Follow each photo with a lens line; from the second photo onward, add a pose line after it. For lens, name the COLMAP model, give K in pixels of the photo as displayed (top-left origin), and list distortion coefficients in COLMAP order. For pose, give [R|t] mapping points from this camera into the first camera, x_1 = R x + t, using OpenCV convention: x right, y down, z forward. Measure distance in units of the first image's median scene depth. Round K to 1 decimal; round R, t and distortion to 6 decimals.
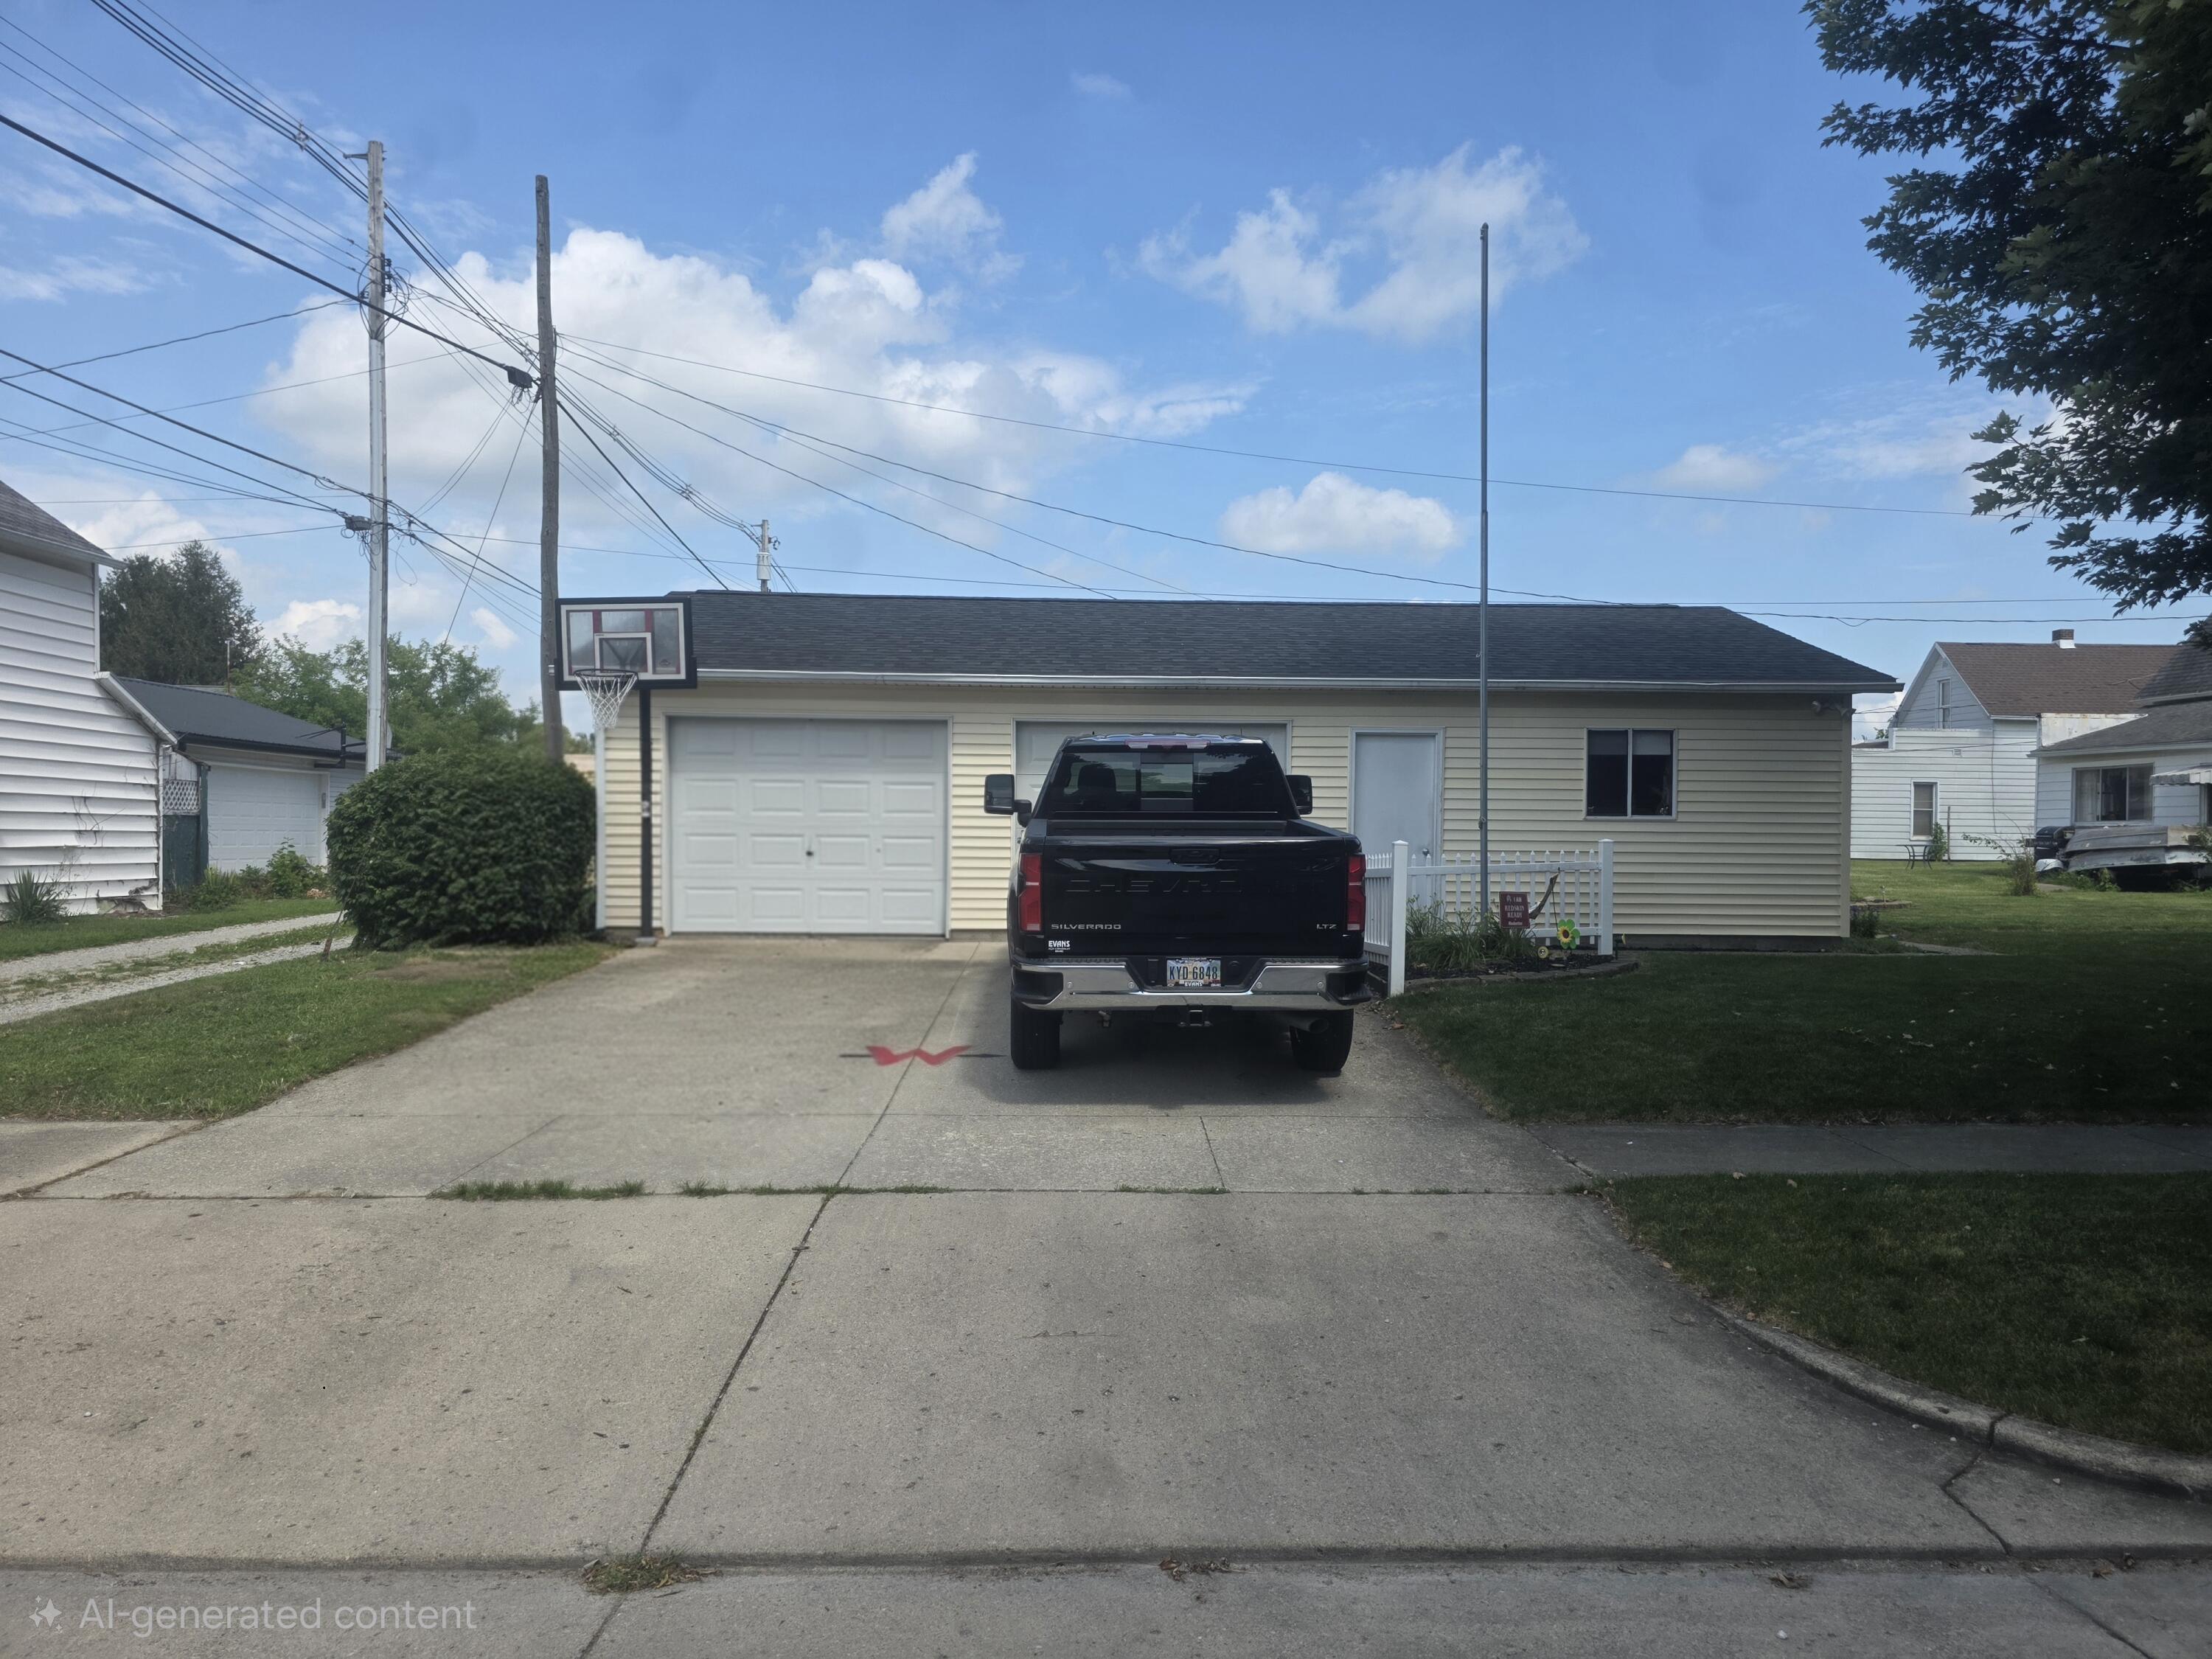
lens RADIAL K [[1503.2, 0, 1111.7], [0, 1503.2, 849.0], [0, 0, 1]] dist [0.009311, -0.021592]
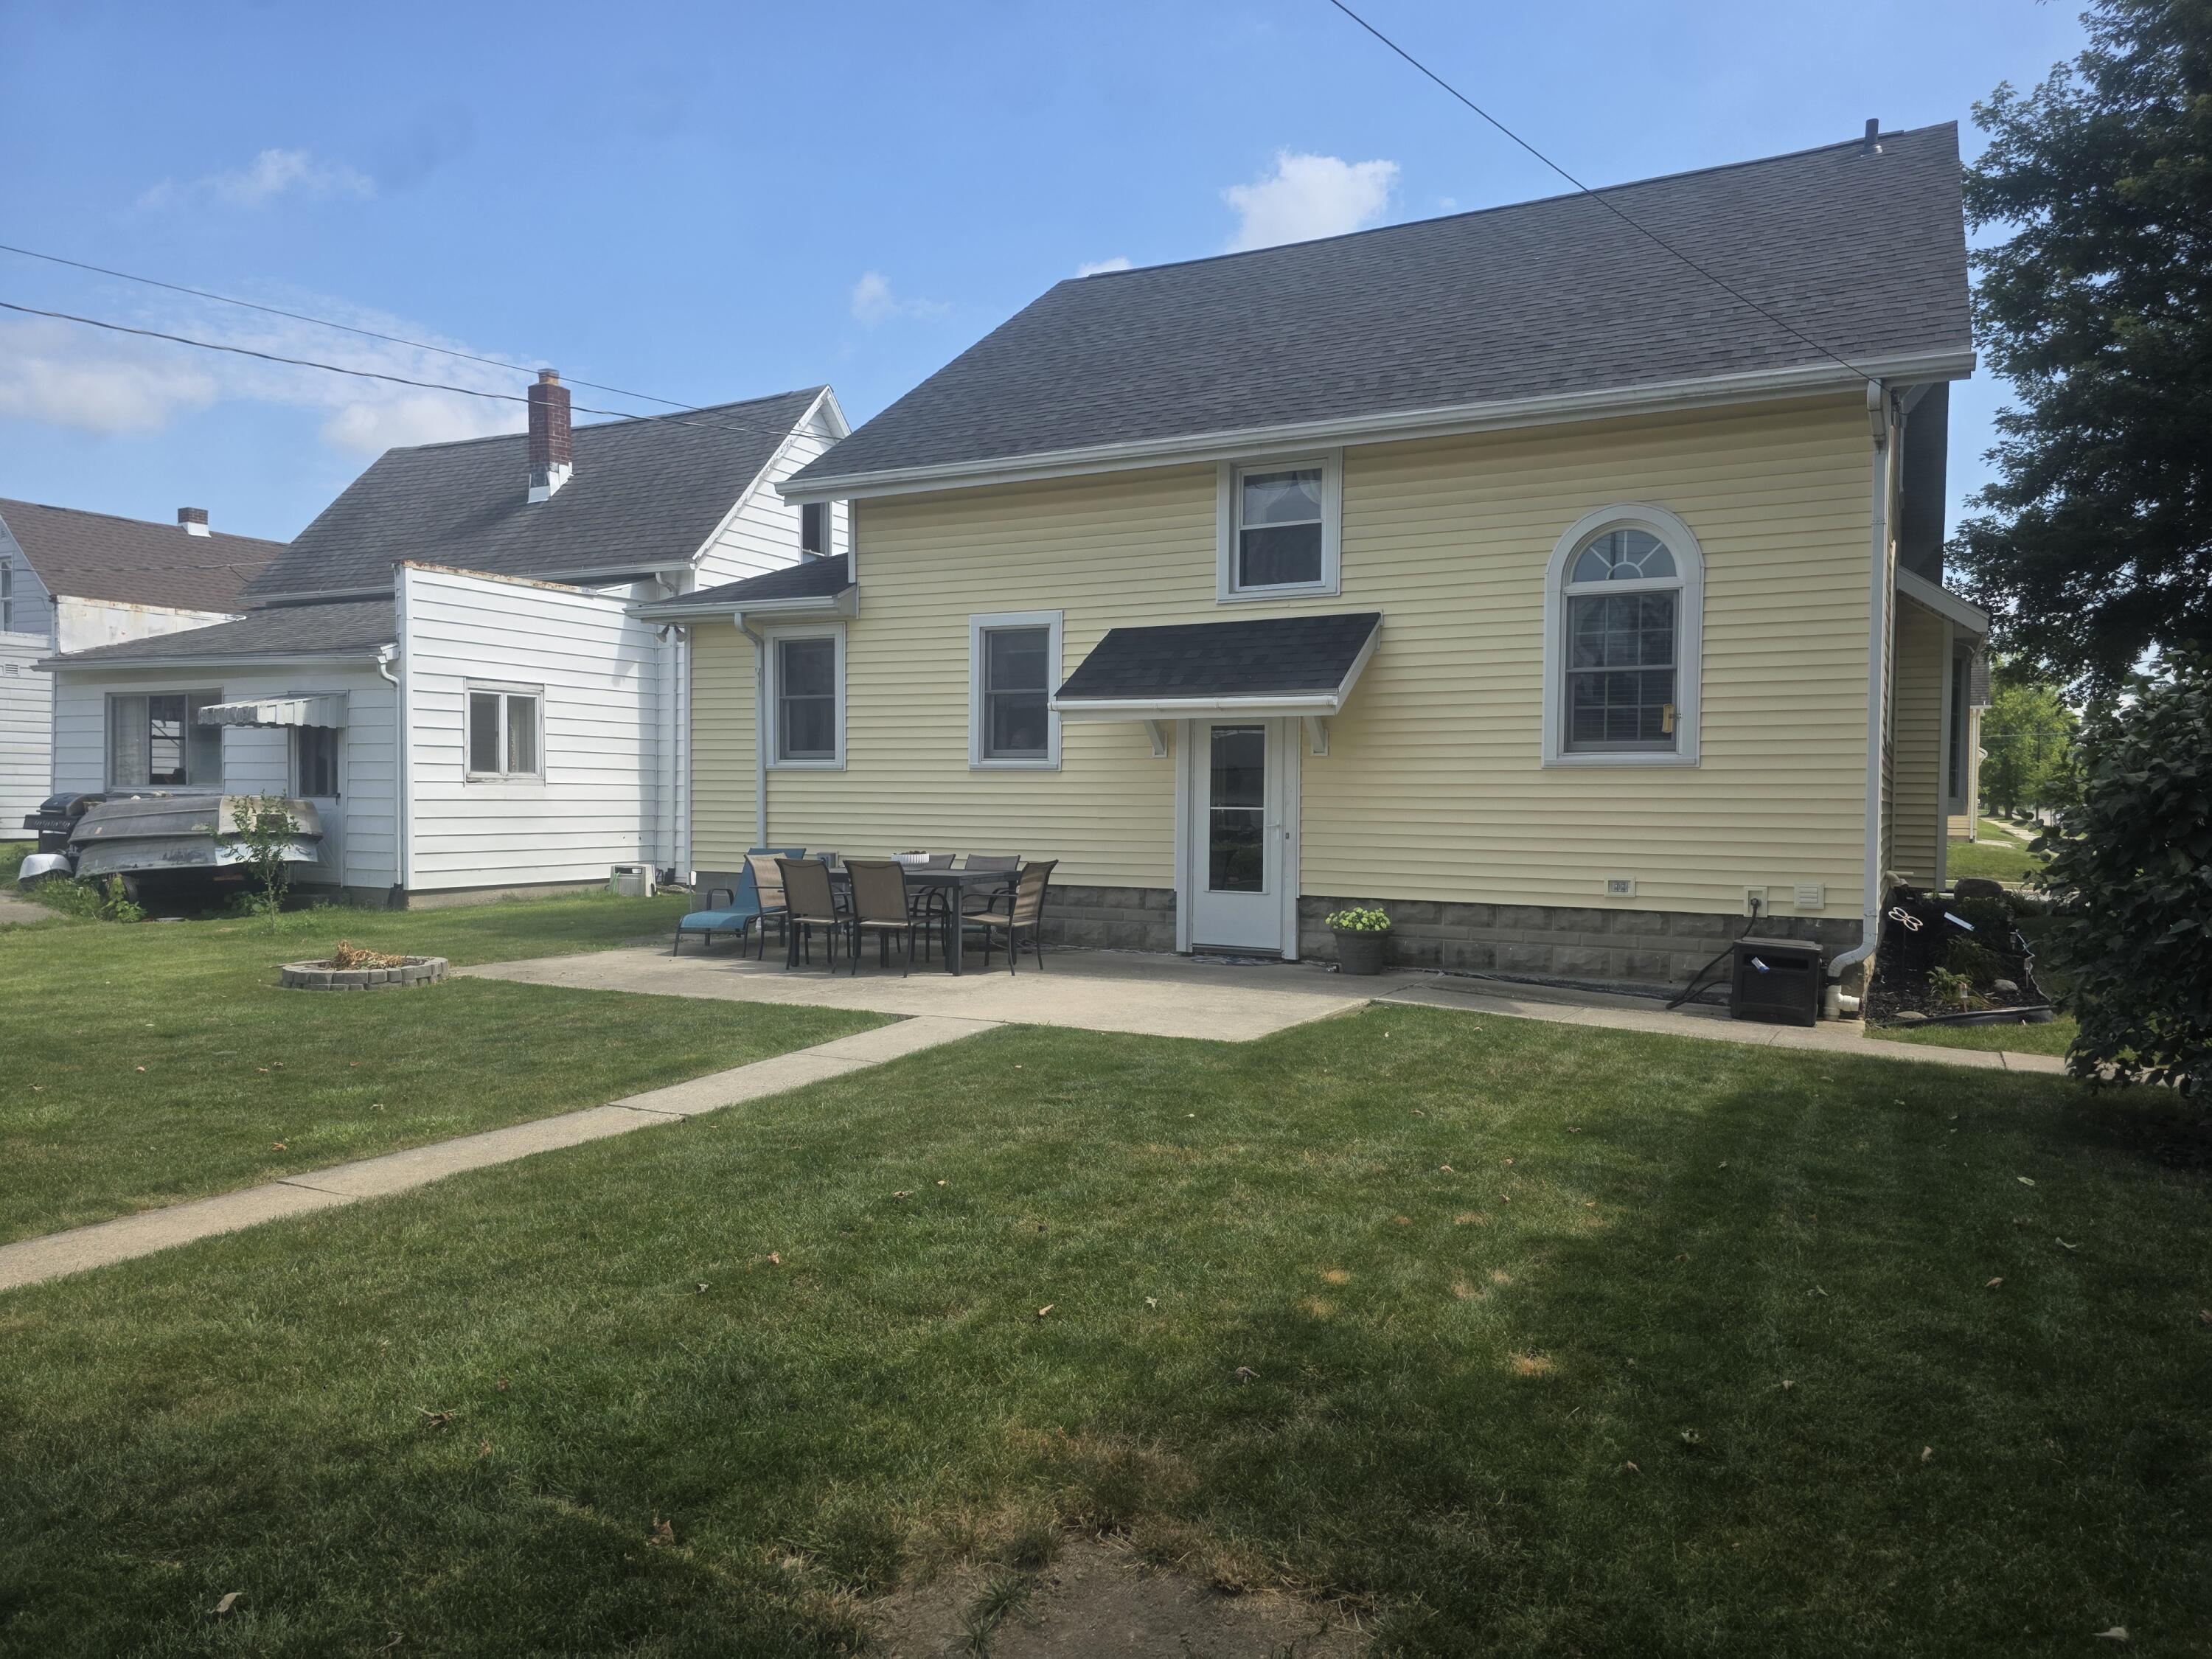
lens RADIAL K [[1503.2, 0, 1118.1], [0, 1503.2, 841.0], [0, 0, 1]] dist [0.009311, -0.021592]
pose [[0.504089, -0.027524, 0.863213, 0.351191], [0.001494, 0.999518, 0.030998, -0.014657], [-0.863651, -0.014336, 0.503887, 0.387944]]
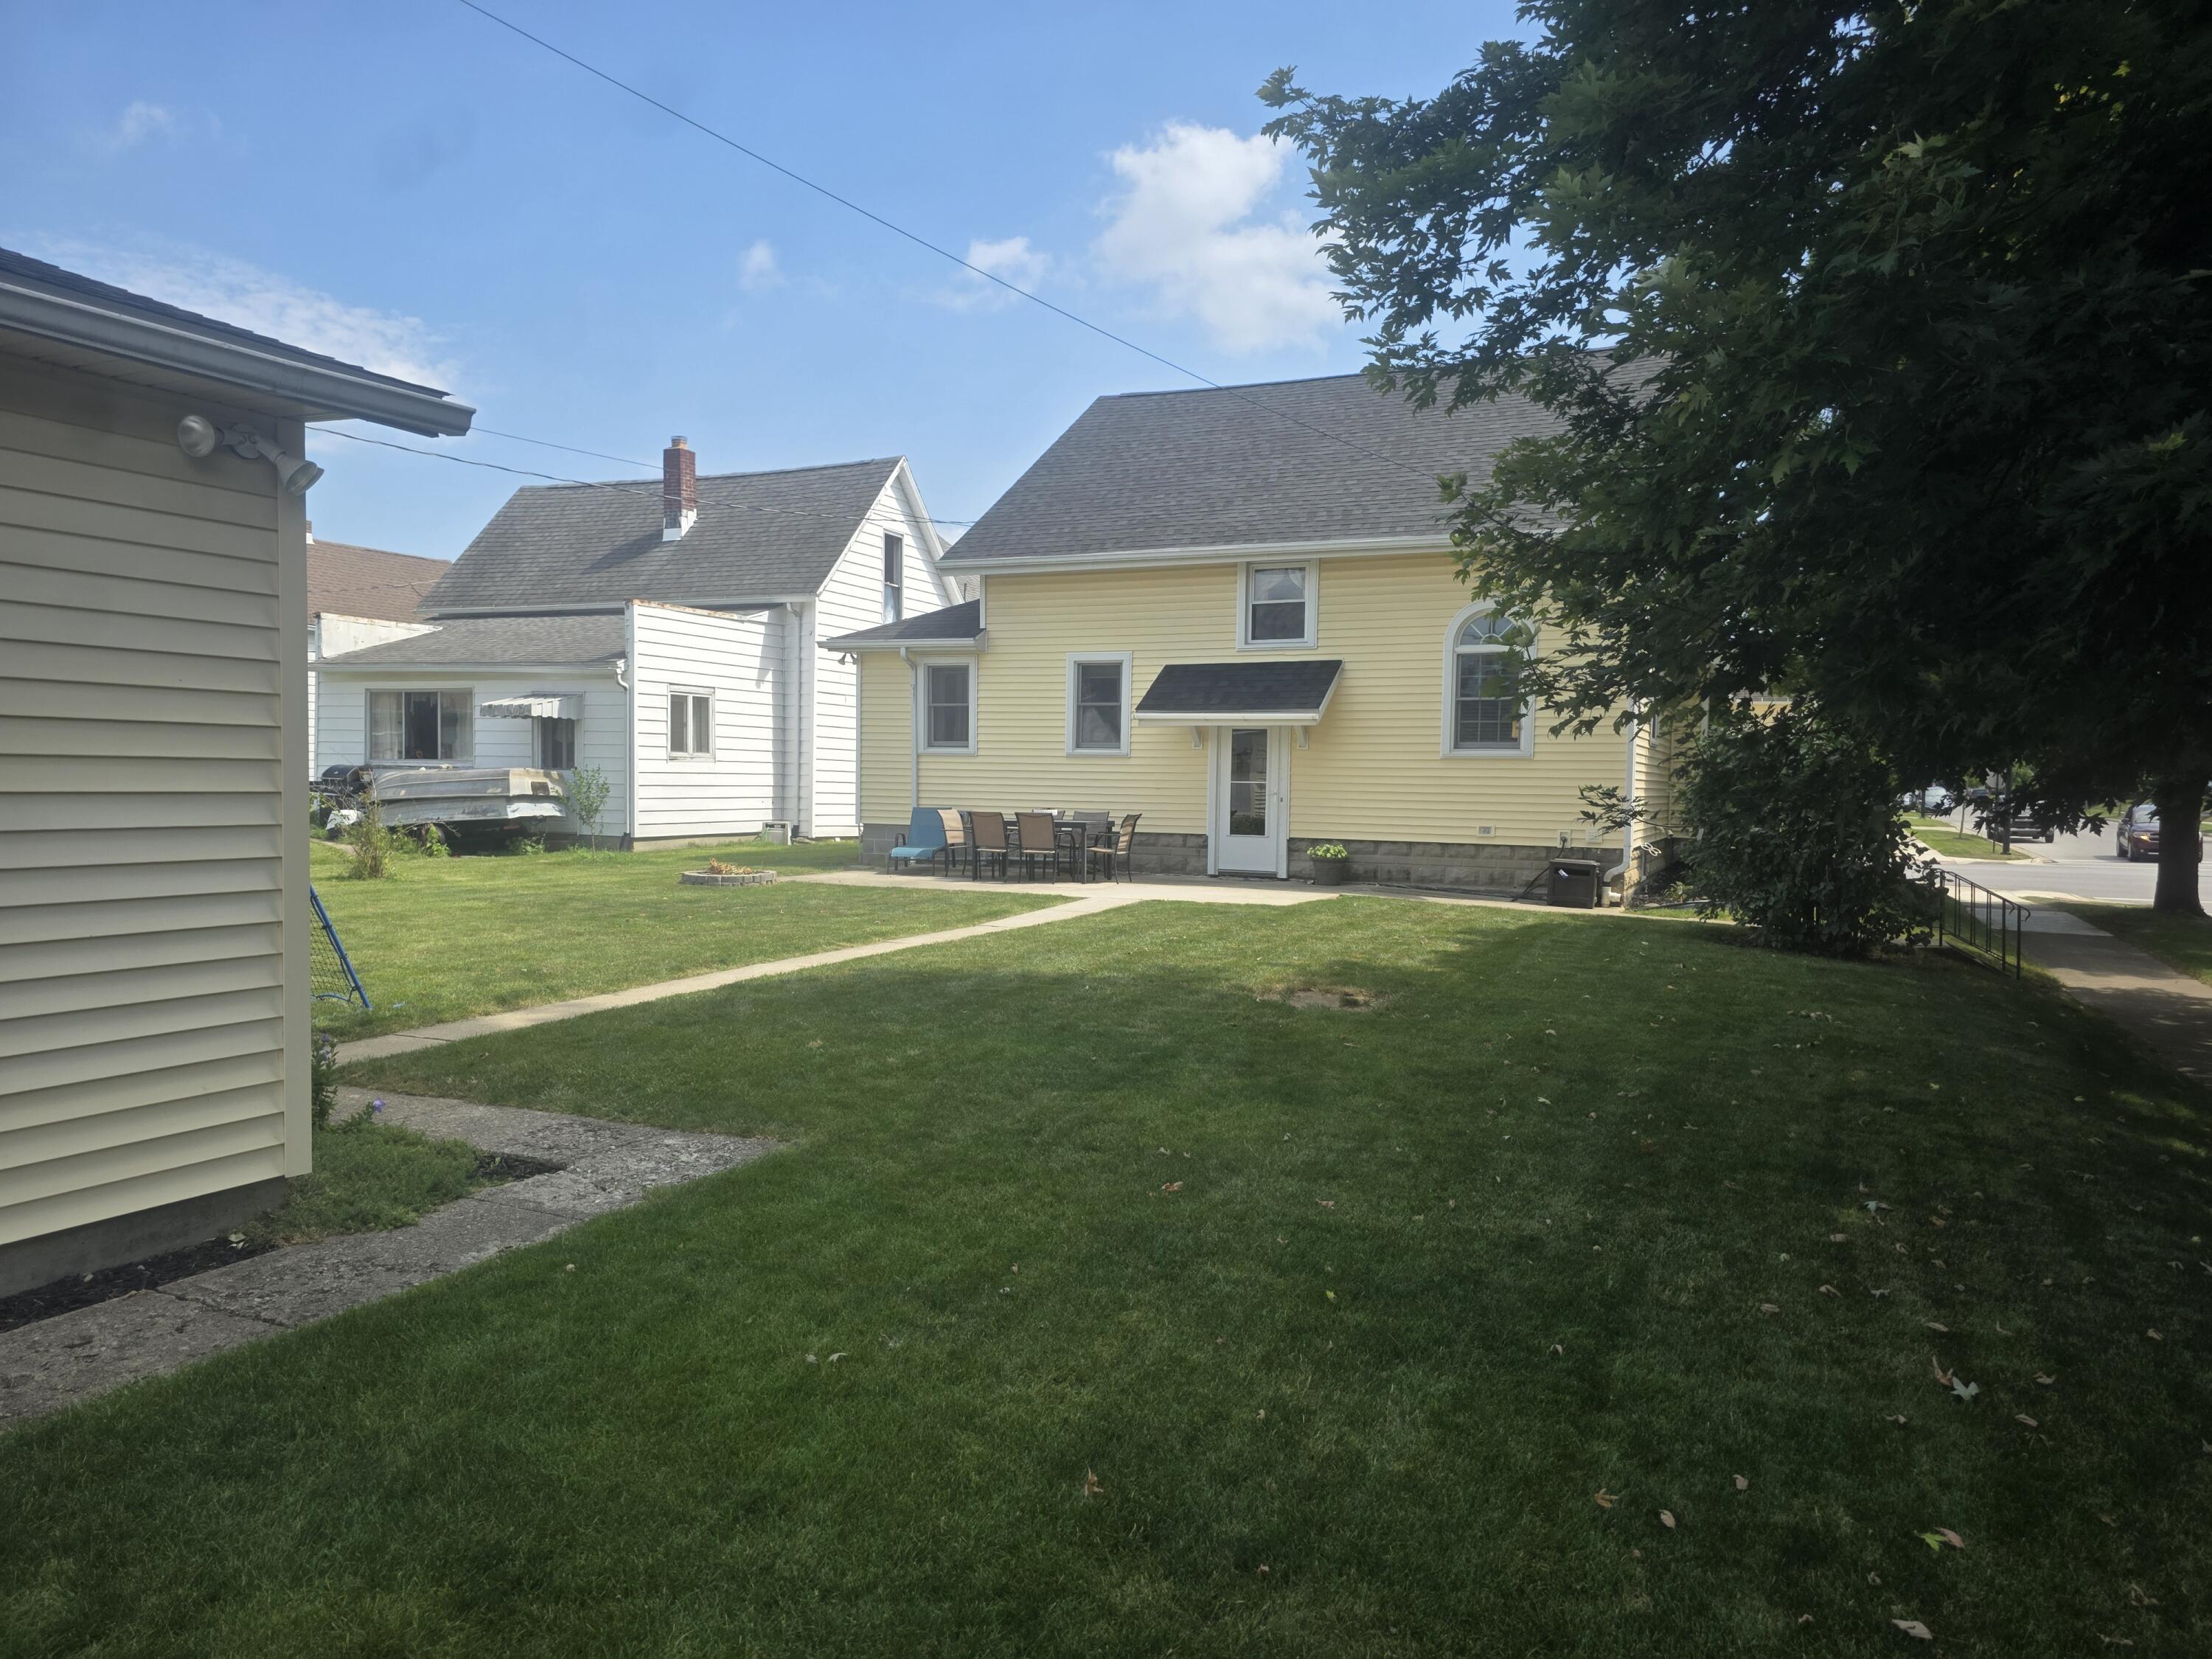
lens RADIAL K [[1503.2, 0, 1106.9], [0, 1503.2, 842.5], [0, 0, 1]] dist [0.009311, -0.021592]
pose [[0.456138, -0.038536, 0.889075, 0.133981], [-0.006499, 0.998891, 0.046630, -0.014591], [-0.889886, -0.027048, 0.455381, 0.330478]]
